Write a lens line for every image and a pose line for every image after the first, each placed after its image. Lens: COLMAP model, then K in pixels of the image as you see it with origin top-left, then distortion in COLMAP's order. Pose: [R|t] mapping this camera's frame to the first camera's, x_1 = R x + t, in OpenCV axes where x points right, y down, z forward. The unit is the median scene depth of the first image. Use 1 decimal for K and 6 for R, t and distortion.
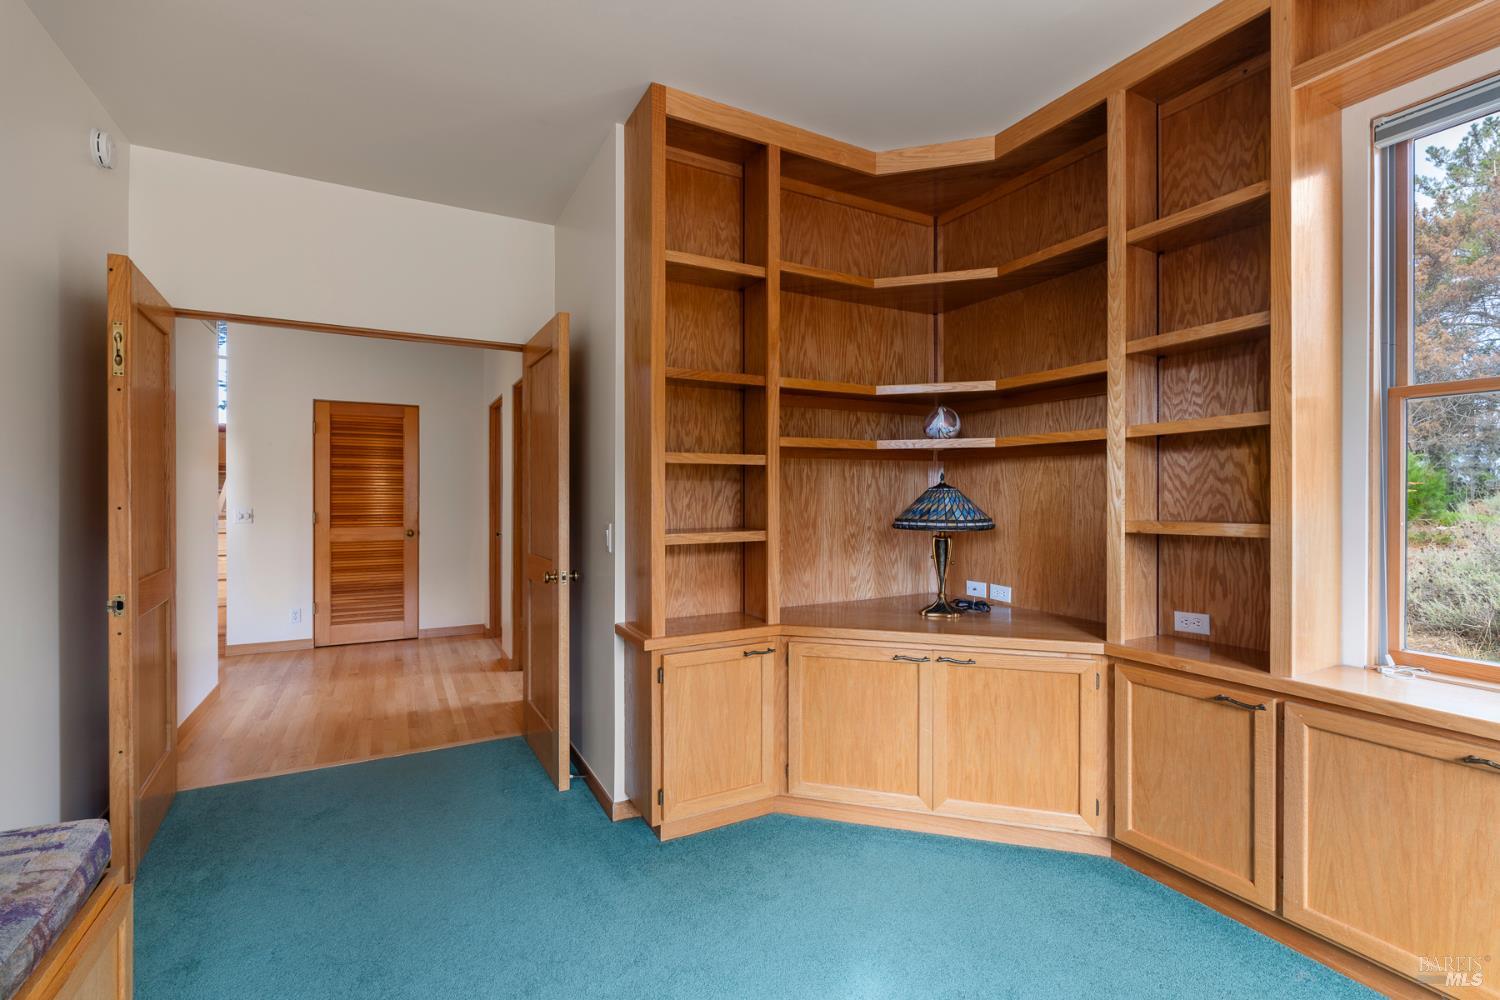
lens RADIAL K [[674.1, 0, 761.6], [0, 674.1, 496.2], [0, 0, 1]] dist [-0.003785, -0.000042]
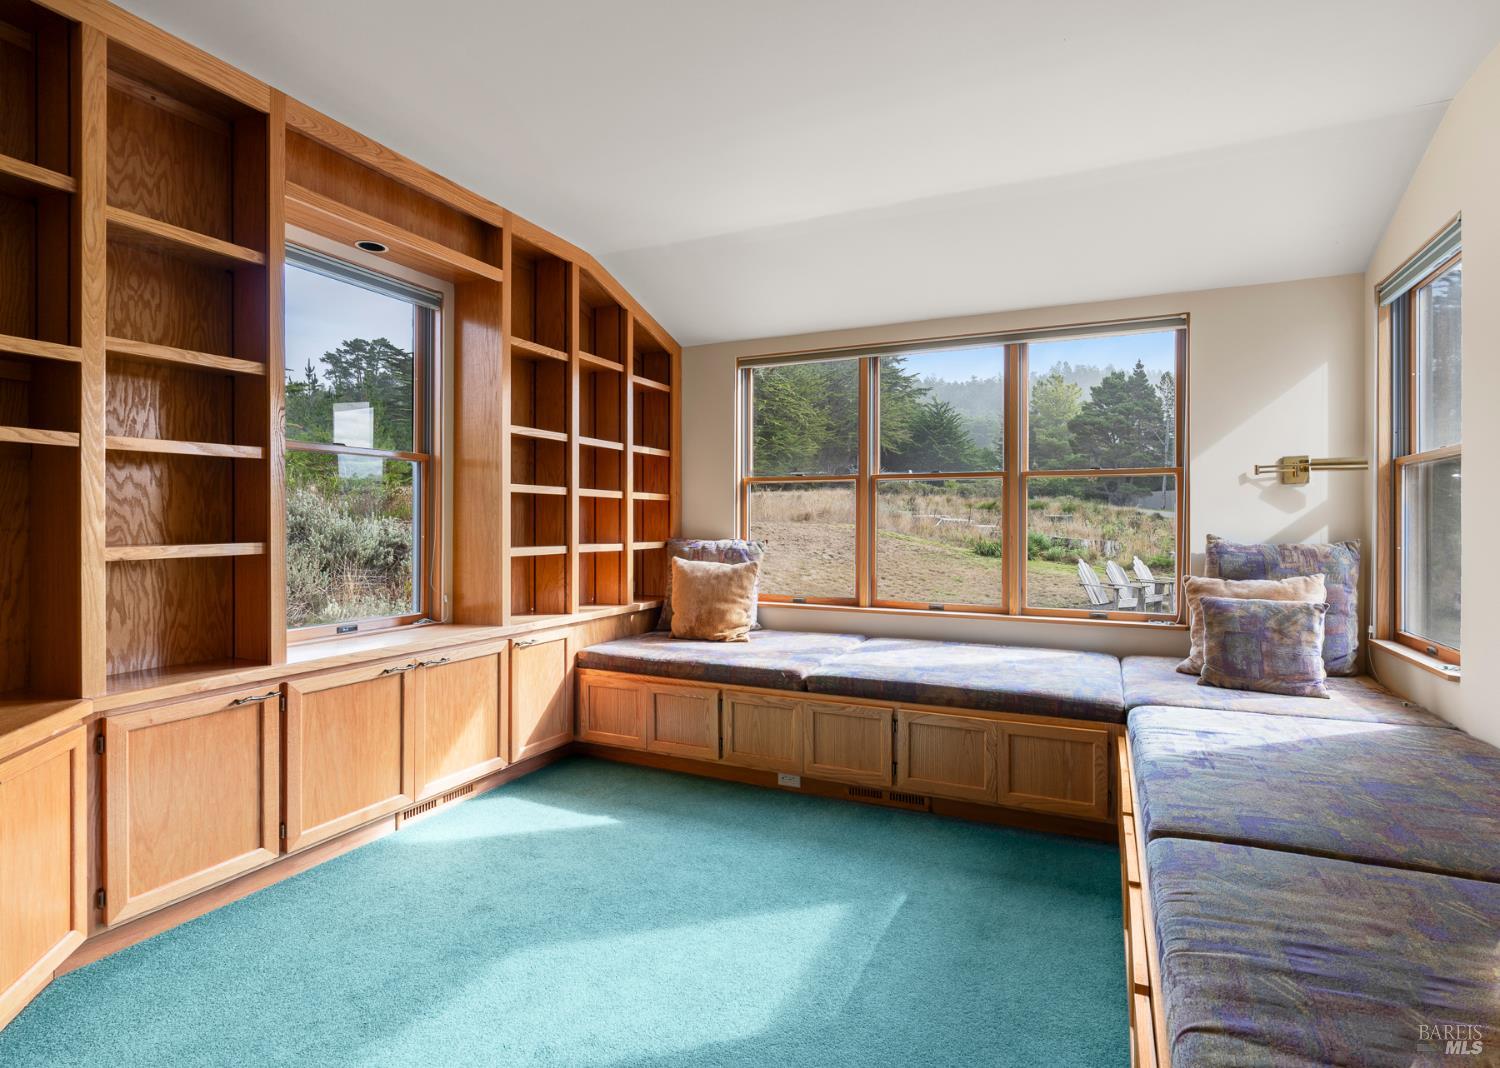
lens RADIAL K [[726.1, 0, 771.6], [0, 726.1, 511.1], [0, 0, 1]] dist [-0.002586, 0.000066]
pose [[-0.598537, 0.007921, 0.801056, -0.618656], [-0.004102, 0.999908, -0.012952, -0.000383], [-0.801085, -0.011038, -0.598449, 0.789332]]
